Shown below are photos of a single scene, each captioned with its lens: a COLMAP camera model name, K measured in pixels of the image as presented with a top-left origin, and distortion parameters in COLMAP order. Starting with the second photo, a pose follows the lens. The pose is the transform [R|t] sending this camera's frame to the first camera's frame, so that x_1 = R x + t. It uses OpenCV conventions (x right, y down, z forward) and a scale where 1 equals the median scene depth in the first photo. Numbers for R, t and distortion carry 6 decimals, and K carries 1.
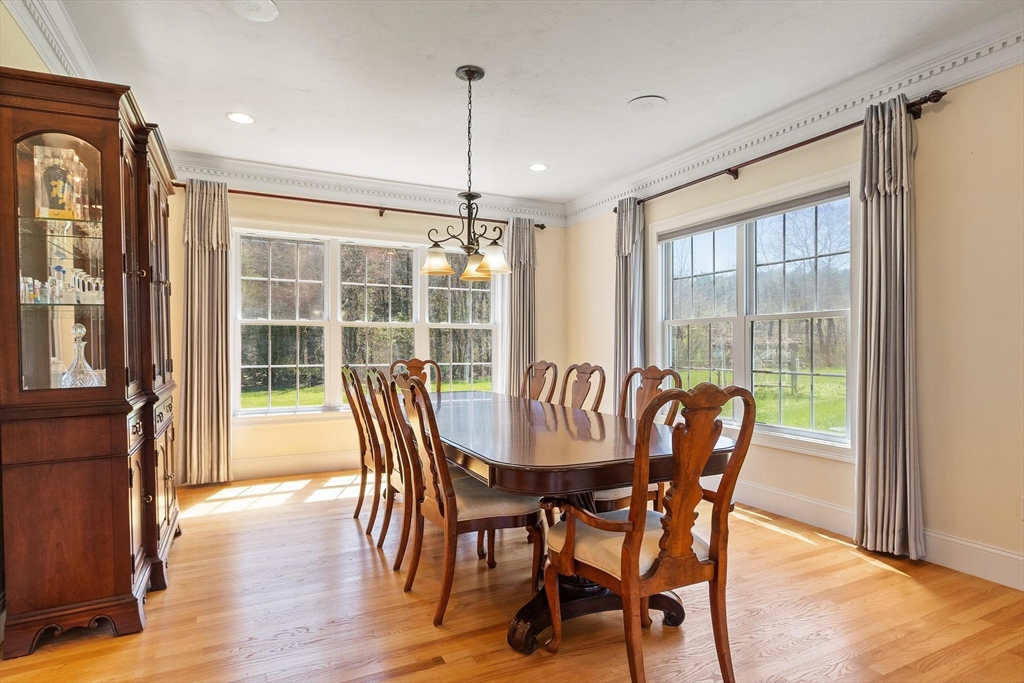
lens RADIAL K [[528.9, 0, 512.2], [0, 528.9, 353.9], [0, 0, 1]] dist [0.000541, -0.000784]
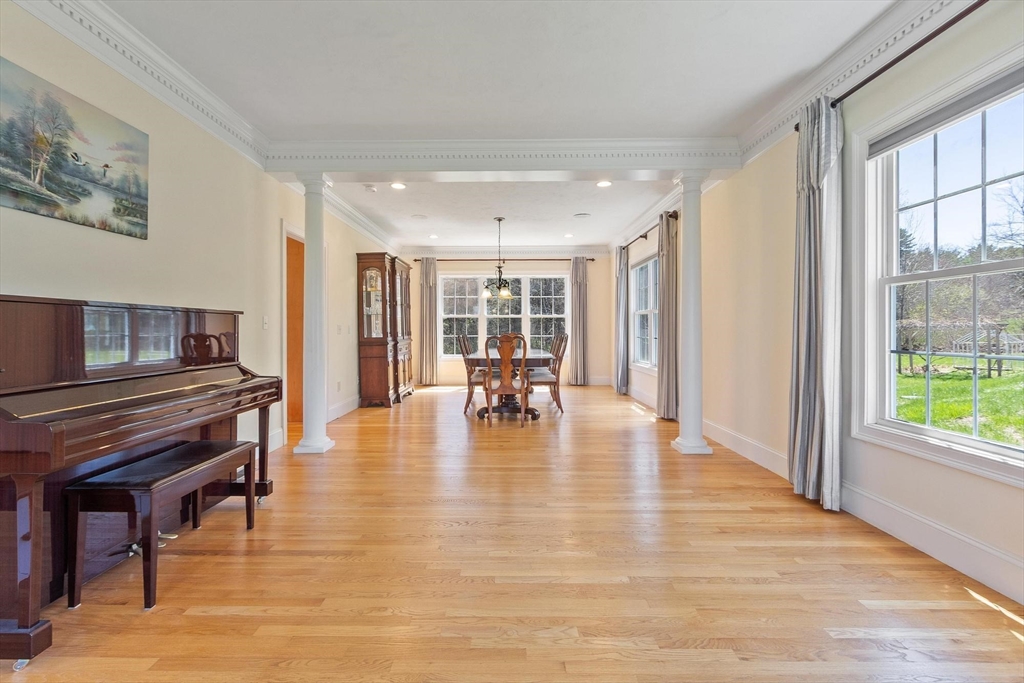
lens RADIAL K [[419.9, 0, 512.0], [0, 419.9, 341.5], [0, 0, 1]] dist [-0.000342, -0.000006]
pose [[0.904274, 0.009237, -0.426852, 0.848955], [-0.003165, 0.999883, 0.014934, 0.031323], [0.426940, -0.012153, 0.904198, -0.821066]]
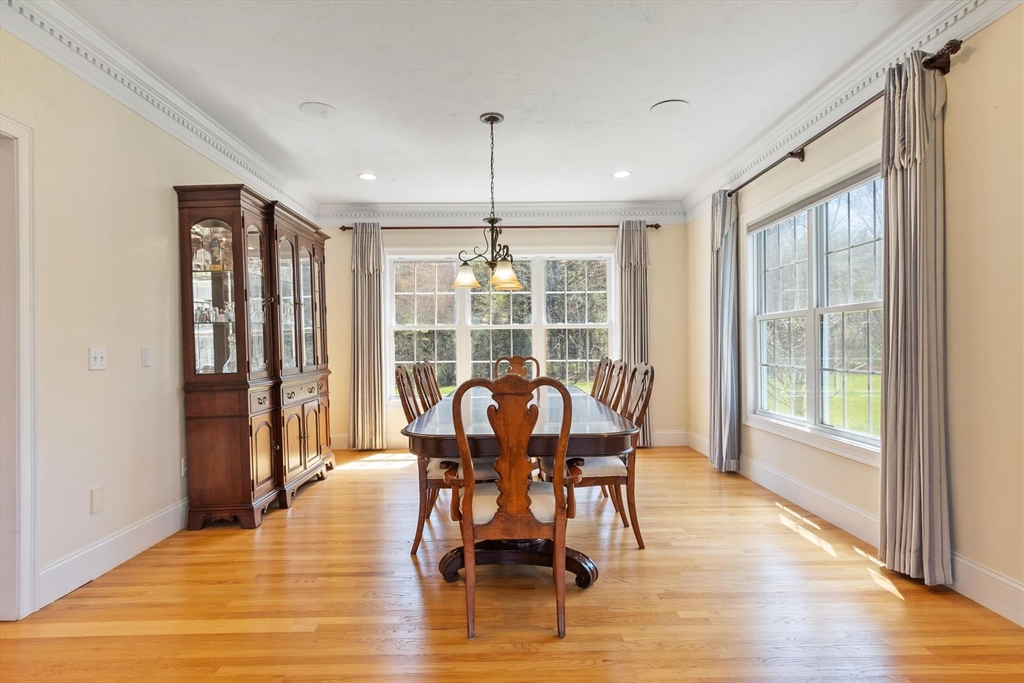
lens RADIAL K [[521.3, 0, 513.1], [0, 521.3, 357.0], [0, 0, 1]] dist [0.003275, -0.000649]
pose [[0.907677, -0.000313, -0.419669, 0.460394], [0.004331, 0.999953, 0.008622, 0.002394], [0.419647, -0.009644, 0.907636, -0.060240]]
